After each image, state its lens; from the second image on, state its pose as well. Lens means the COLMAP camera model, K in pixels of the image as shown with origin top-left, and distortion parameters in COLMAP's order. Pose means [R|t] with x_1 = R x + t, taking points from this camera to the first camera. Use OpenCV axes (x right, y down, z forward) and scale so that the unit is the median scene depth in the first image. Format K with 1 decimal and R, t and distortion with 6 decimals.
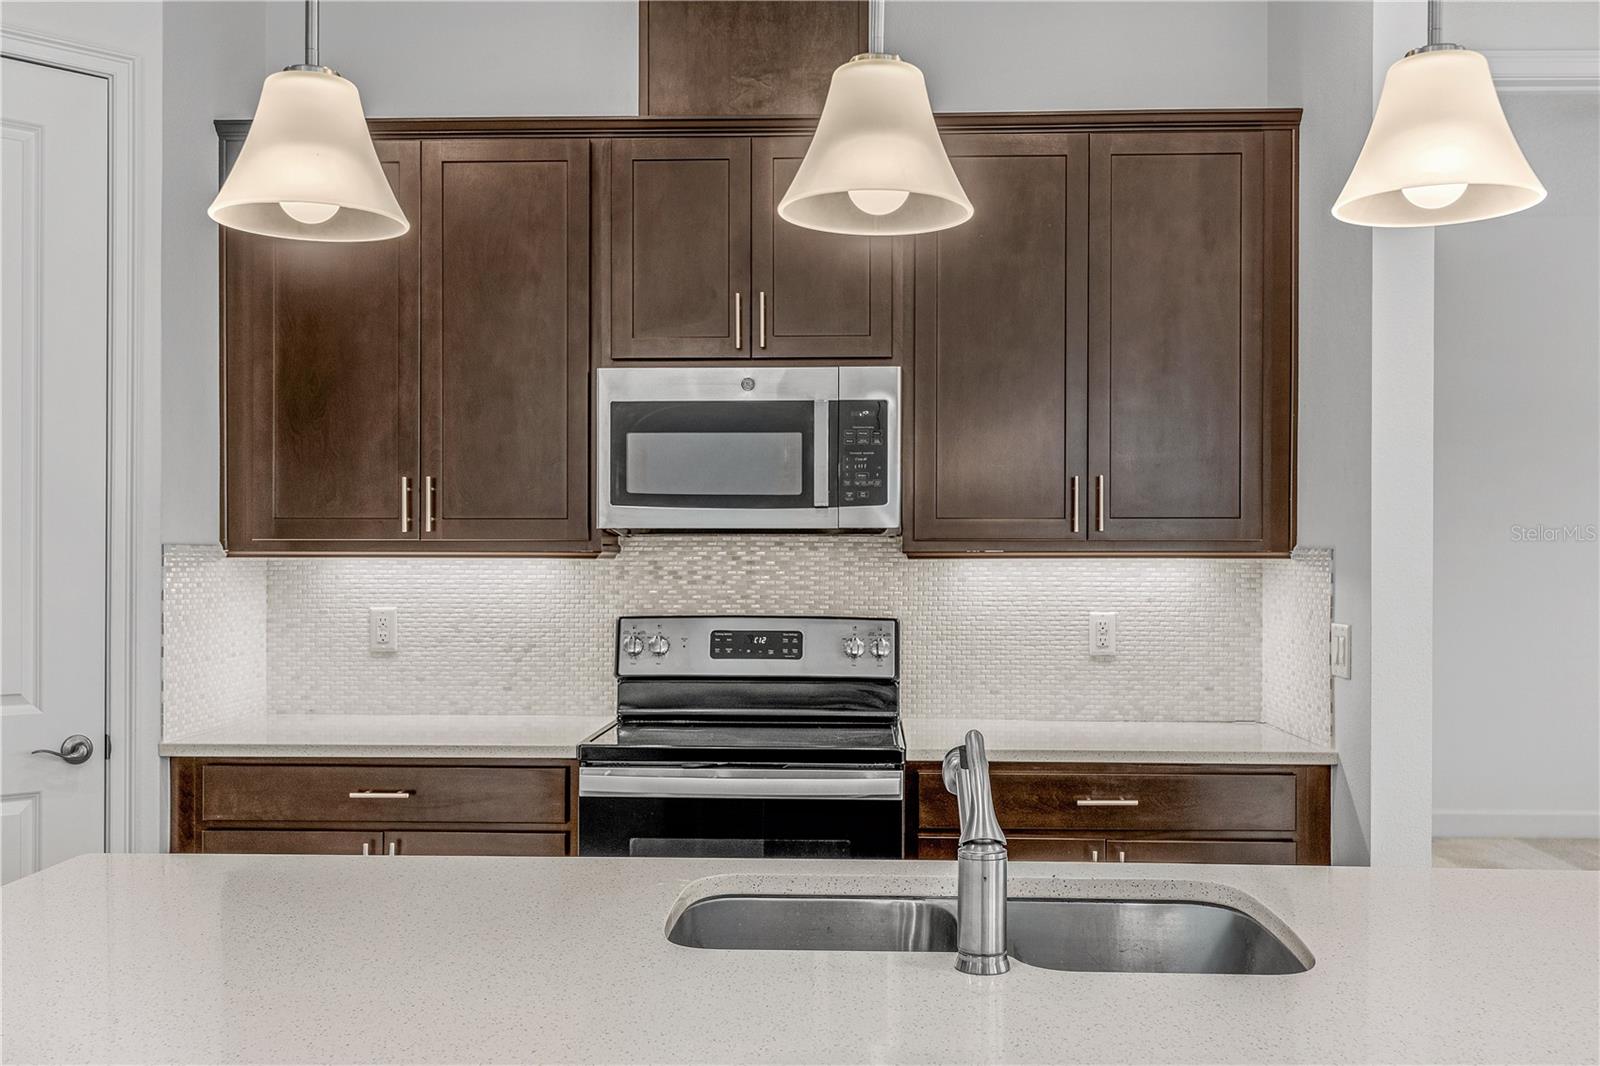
lens RADIAL K [[1542.1, 0, 800.2], [0, 1542.1, 558.8], [0, 0, 1]] dist [0.011432, 0.019975]
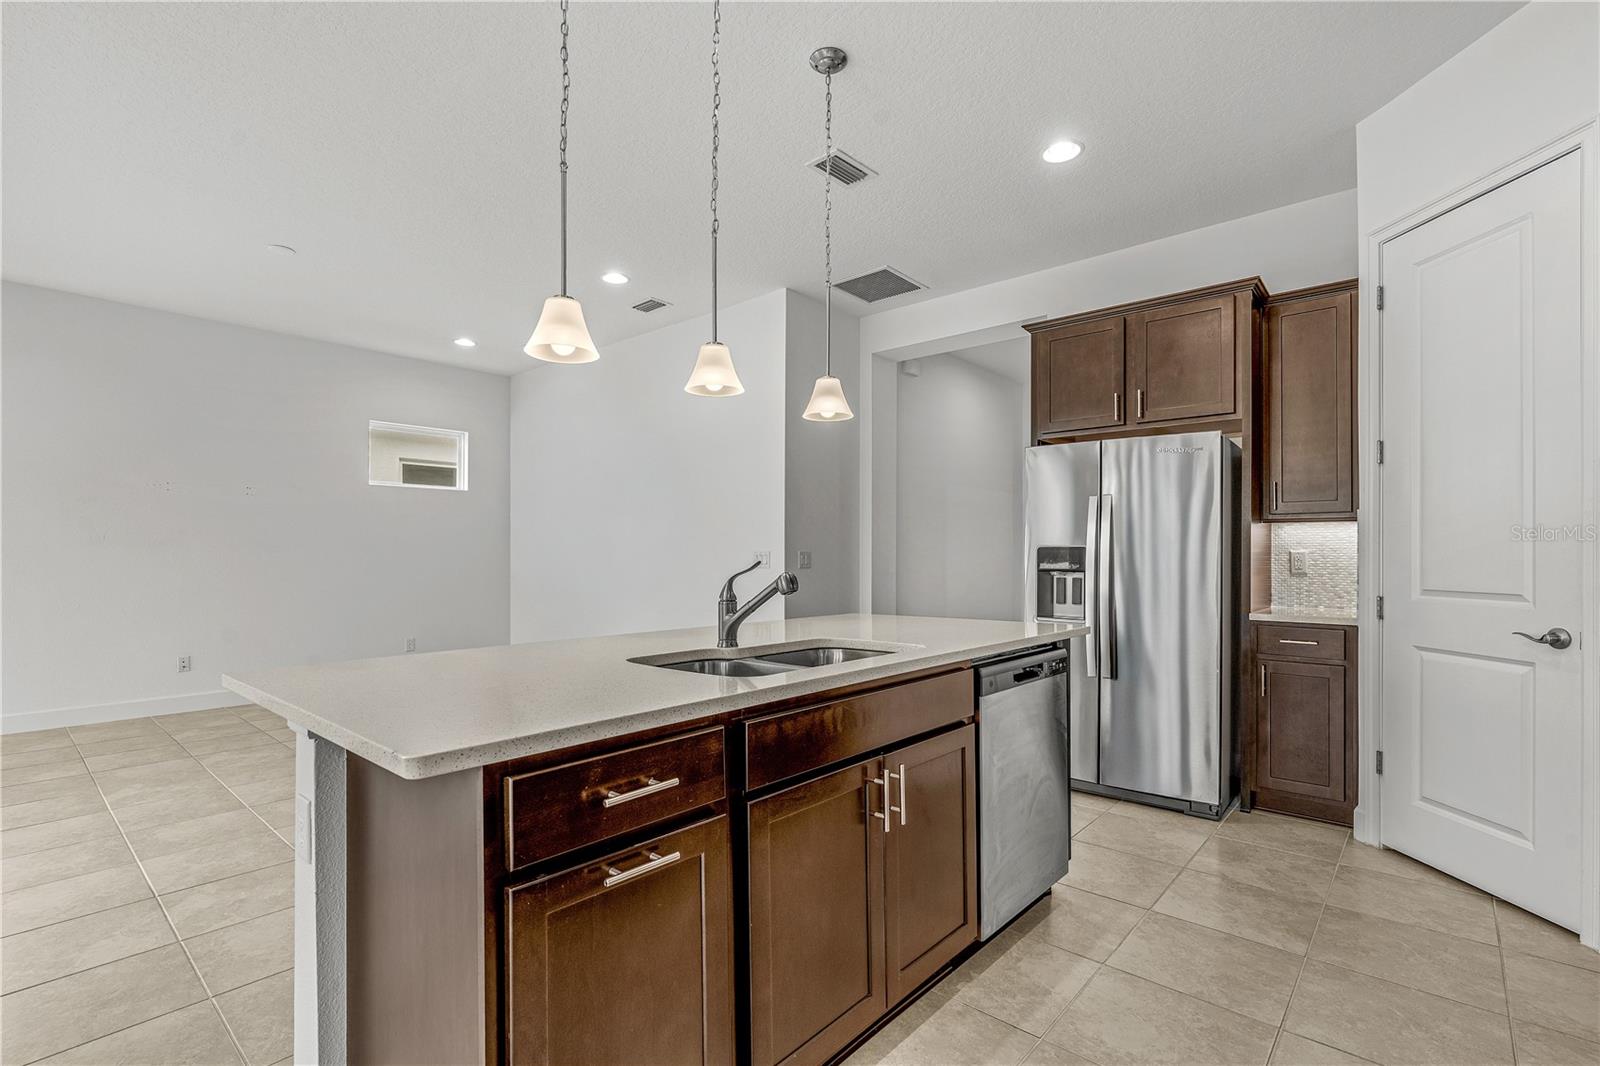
lens RADIAL K [[729.3, 0, 799.9], [0, 729.3, 555.1], [0, 0, 1]] dist [-0.003853, -0.000040]
pose [[-0.620718, -0.003202, -0.784027, 0.407440], [-0.005726, 0.999984, 0.000450, 0.043553], [0.784013, 0.004768, -0.620726, 0.746770]]
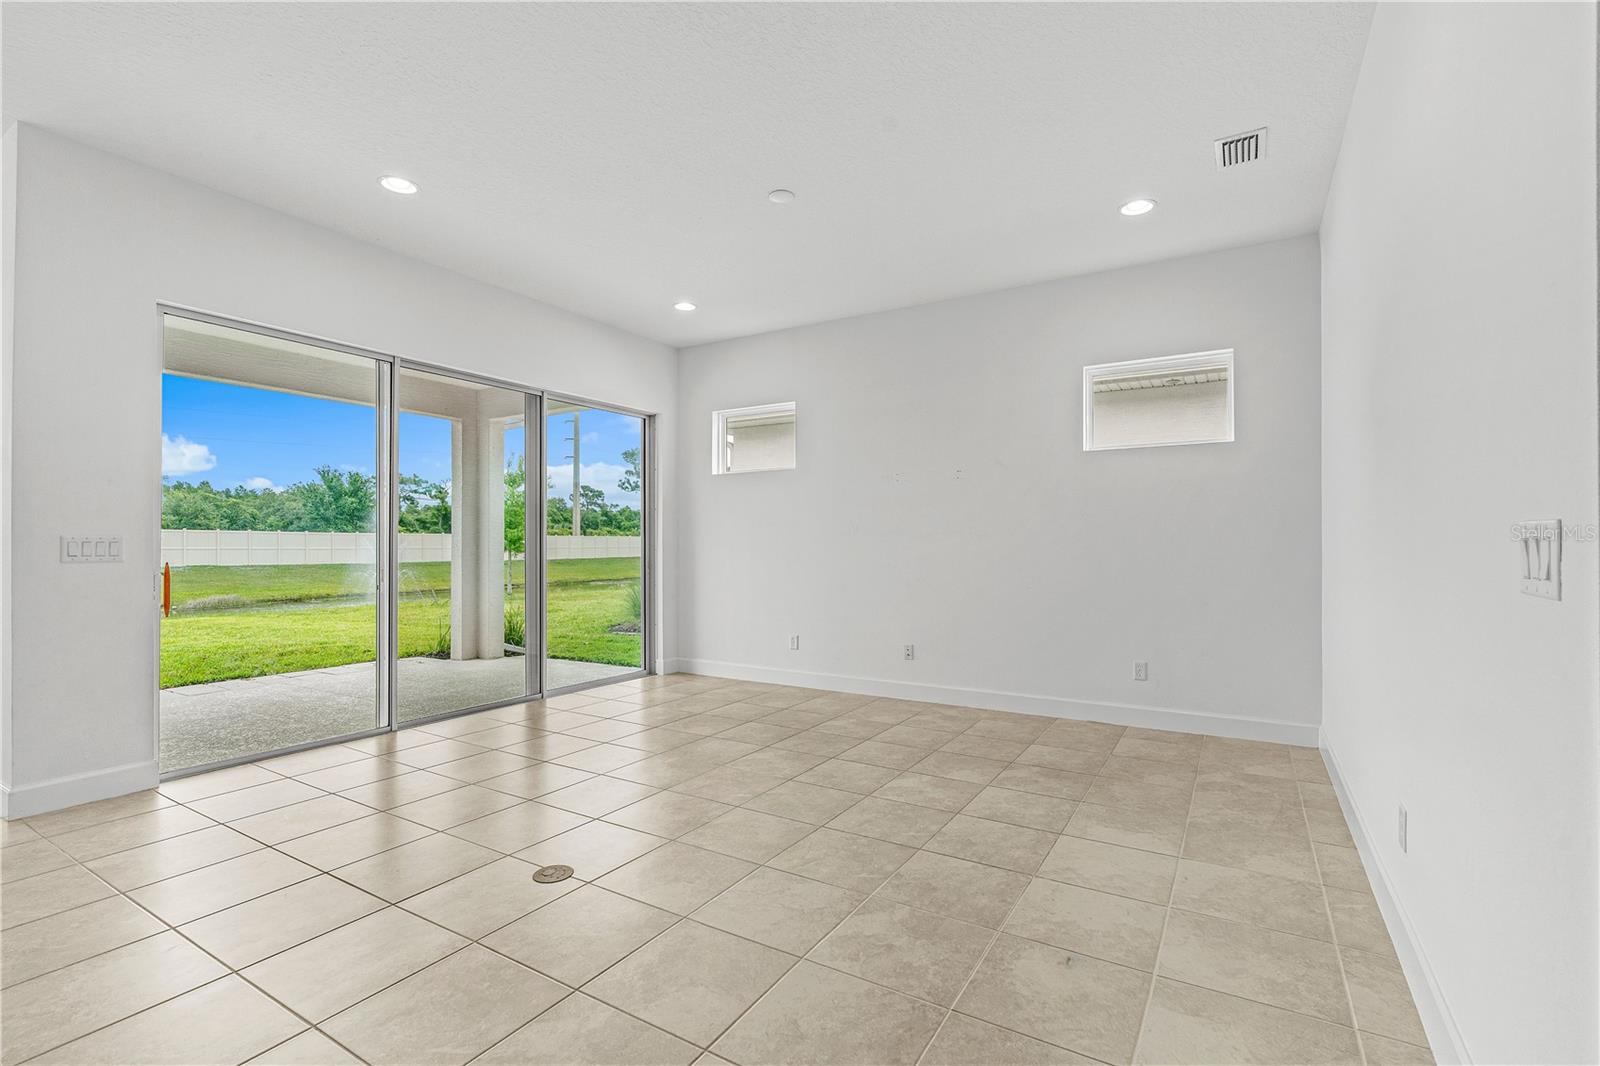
lens RADIAL K [[722.5, 0, 806.4], [0, 722.5, 544.3], [0, 0, 1]] dist [-0.004777, -0.000030]
pose [[-0.879787, -0.002356, 0.475362, -0.422244], [0.000329, 0.999984, 0.005565, 0.043646], [-0.475368, 0.005052, -0.879773, 0.288191]]
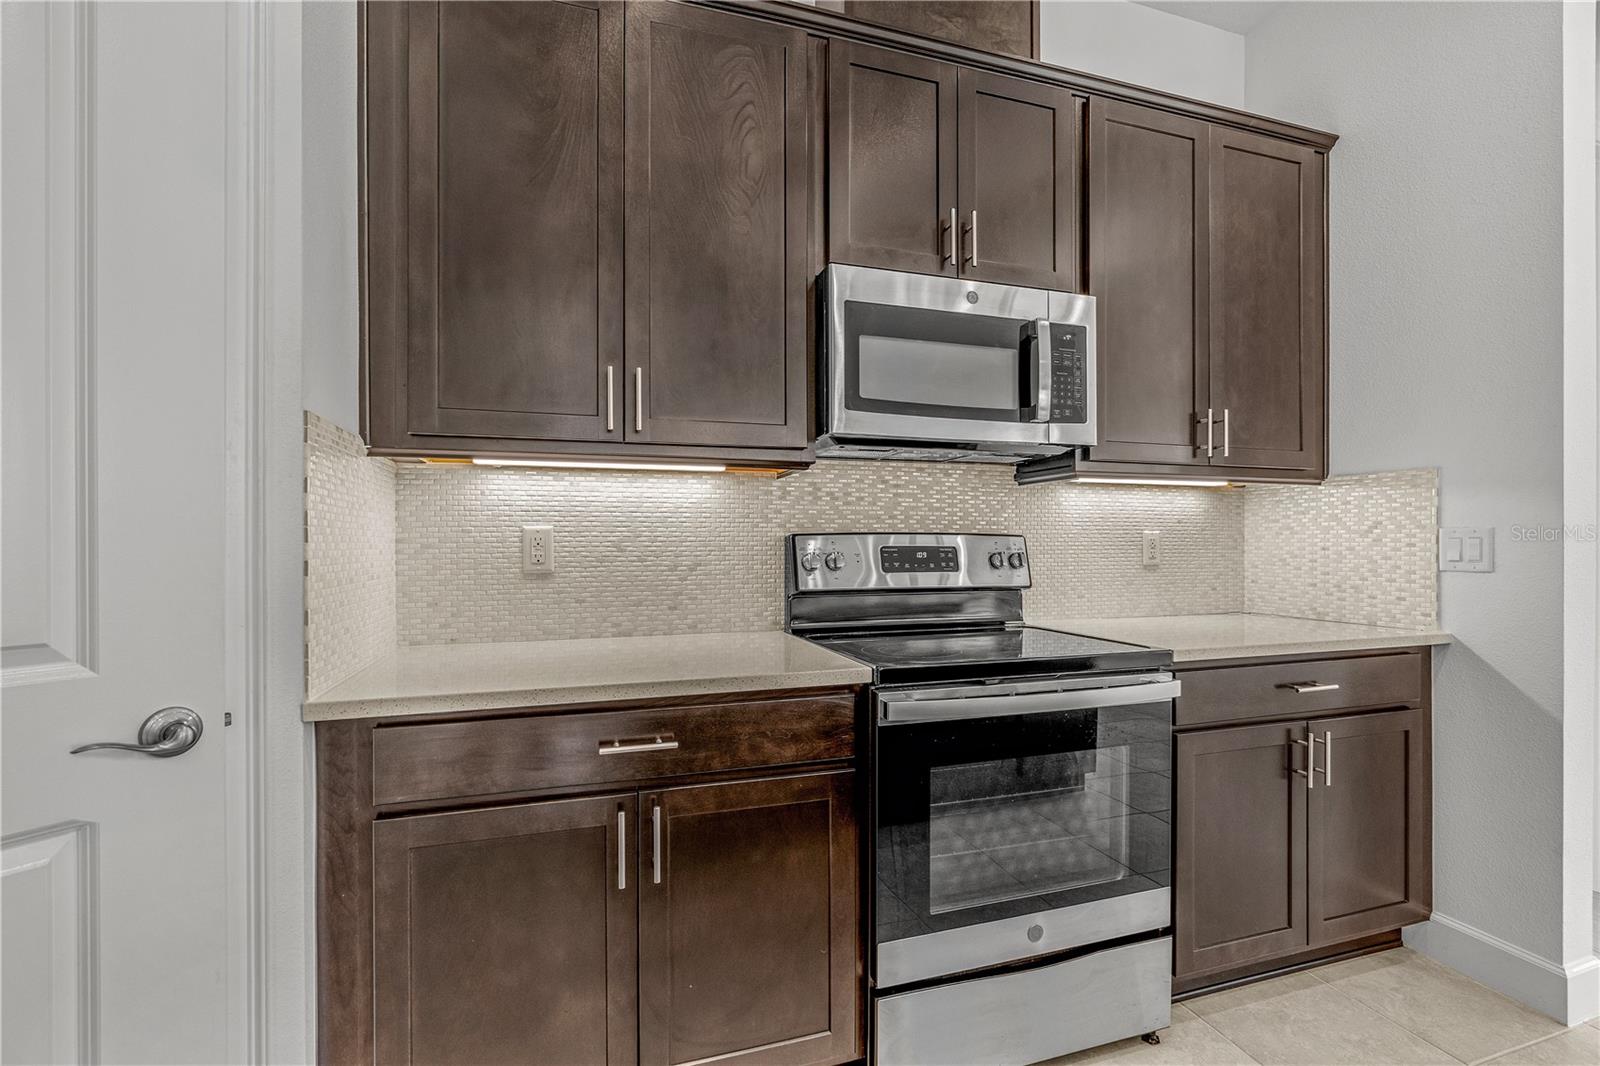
lens RADIAL K [[722.5, 0, 806.4], [0, 722.5, 544.3], [0, 0, 1]] dist [-0.004777, -0.000030]
pose [[0.933842, -0.004088, 0.357661, -0.287173], [0.004221, 0.999991, 0.000410, 0.045133], [-0.357660, 0.001127, 0.933851, 0.558766]]
